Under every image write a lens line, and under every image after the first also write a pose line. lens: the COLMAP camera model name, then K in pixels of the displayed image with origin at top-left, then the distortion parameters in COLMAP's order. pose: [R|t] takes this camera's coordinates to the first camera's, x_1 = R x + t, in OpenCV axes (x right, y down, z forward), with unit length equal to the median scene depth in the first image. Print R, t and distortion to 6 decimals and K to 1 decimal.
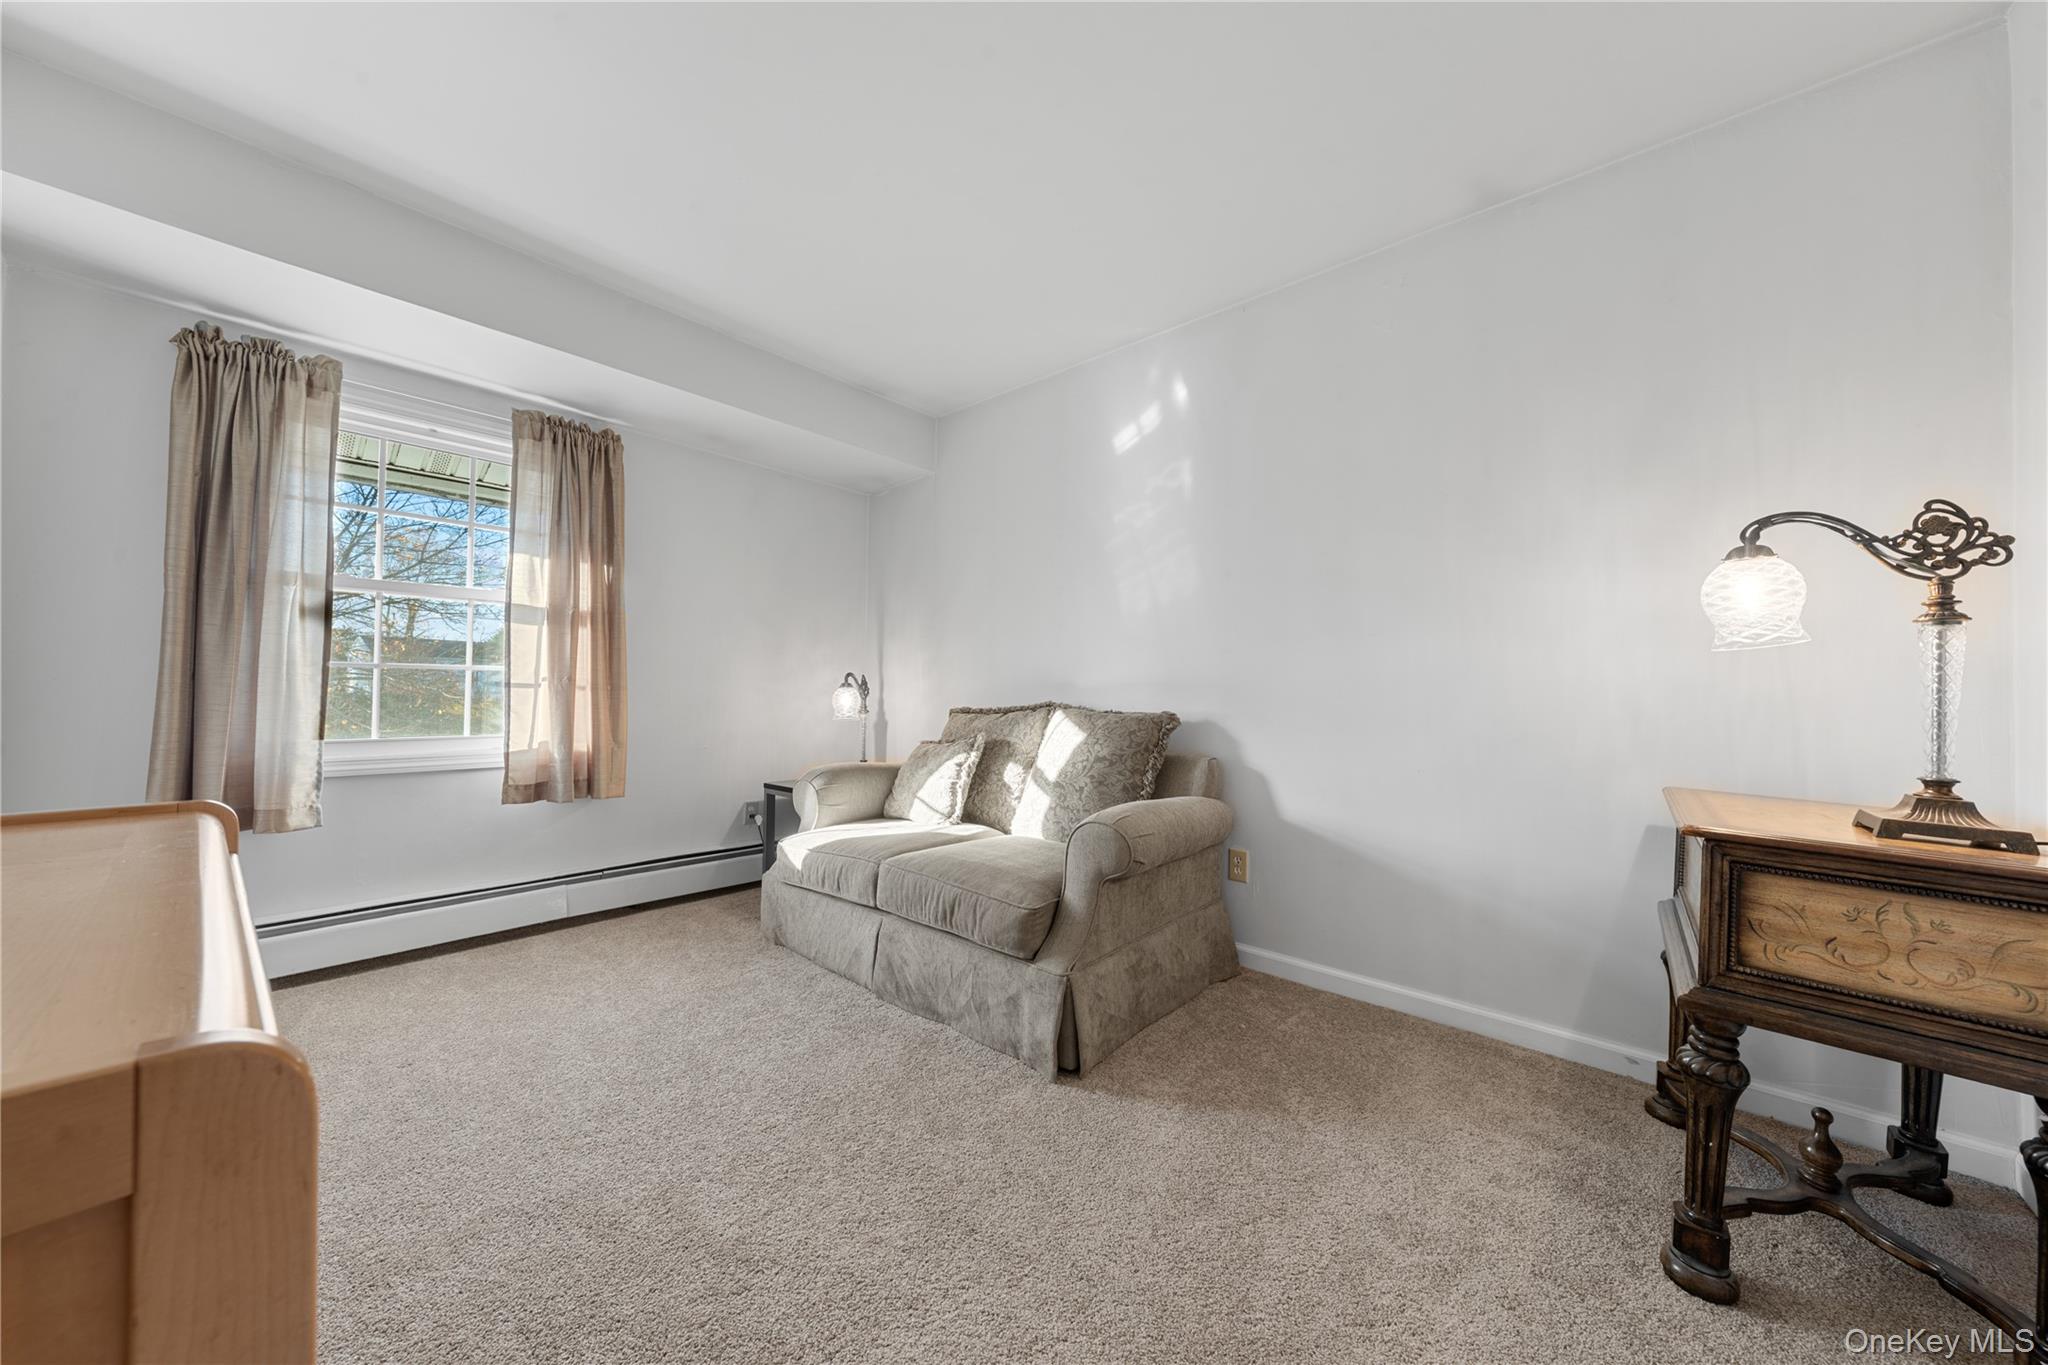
lens RADIAL K [[690.9, 0, 1017.5], [0, 690.9, 683.3], [0, 0, 1]] dist [-0.002522, 0.000310]
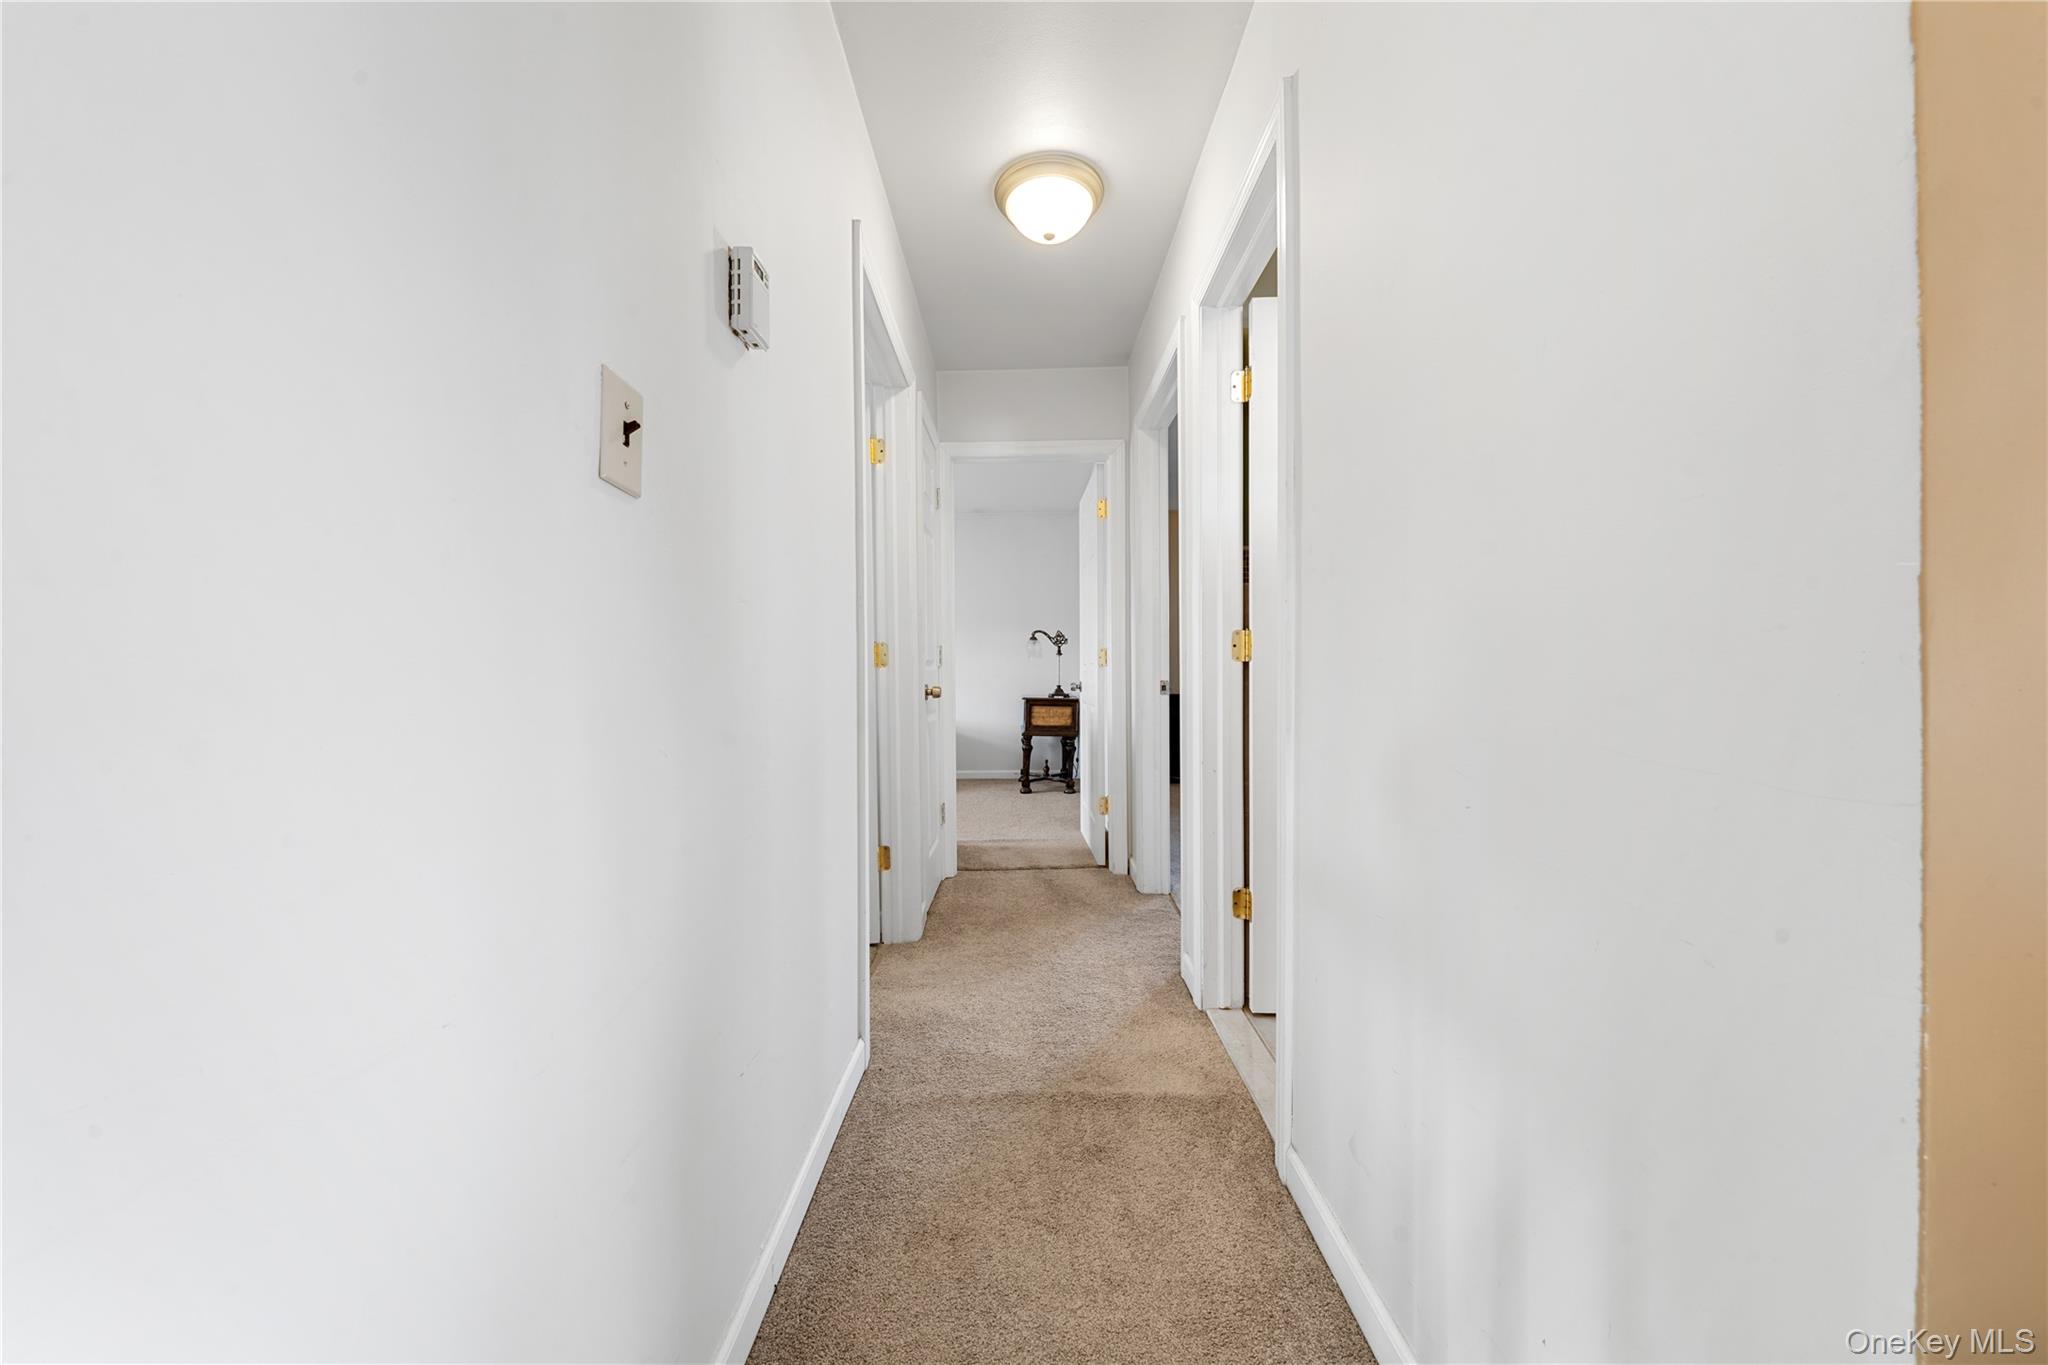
lens RADIAL K [[690.9, 0, 1021.8], [0, 690.9, 674.7], [0, 0, 1]] dist [-0.002522, 0.000310]
pose [[0.764258, -0.033521, 0.644038, -2.223176], [0.023622, 0.999433, 0.023988, -0.070858], [-0.644478, -0.003119, 0.764617, -2.797093]]
